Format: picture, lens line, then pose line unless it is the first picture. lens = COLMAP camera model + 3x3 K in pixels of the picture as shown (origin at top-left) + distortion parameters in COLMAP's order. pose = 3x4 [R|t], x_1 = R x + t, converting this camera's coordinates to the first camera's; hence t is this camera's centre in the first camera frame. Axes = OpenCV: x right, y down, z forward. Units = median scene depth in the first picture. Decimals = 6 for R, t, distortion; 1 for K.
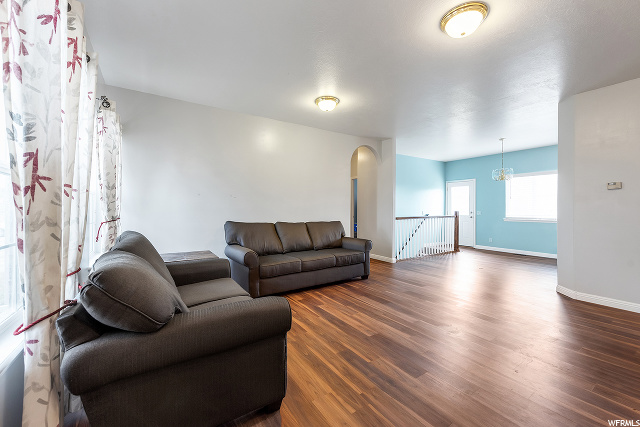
lens RADIAL K [[256.7, 0, 320.8], [0, 256.7, 210.6], [0, 0, 1]] dist [0.003021, -0.000042]
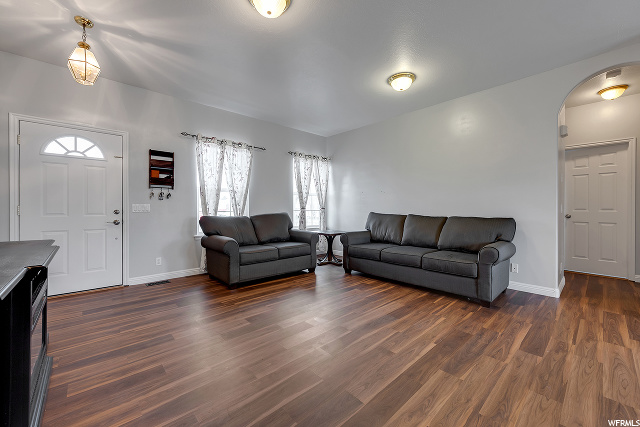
lens RADIAL K [[256.7, 0, 320.8], [0, 256.7, 210.6], [0, 0, 1]] dist [0.003021, -0.000042]
pose [[0.158527, 0.005350, -0.987340, 0.989662], [-0.010081, 0.999942, 0.003799, 0.038278], [0.987303, 0.009351, 0.158572, 0.655425]]
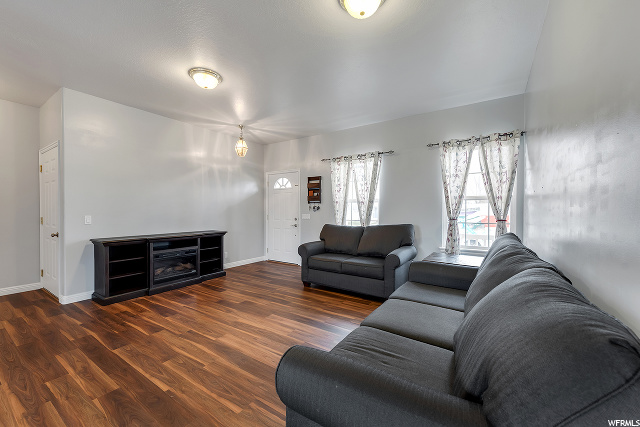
lens RADIAL K [[256.7, 0, 320.8], [0, 256.7, 210.6], [0, 0, 1]] dist [0.003021, -0.000042]
pose [[-0.921528, -0.000811, -0.388311, 0.334316], [-0.004480, 0.999953, 0.008544, -0.015671], [0.388286, 0.009613, -0.921489, 1.637649]]
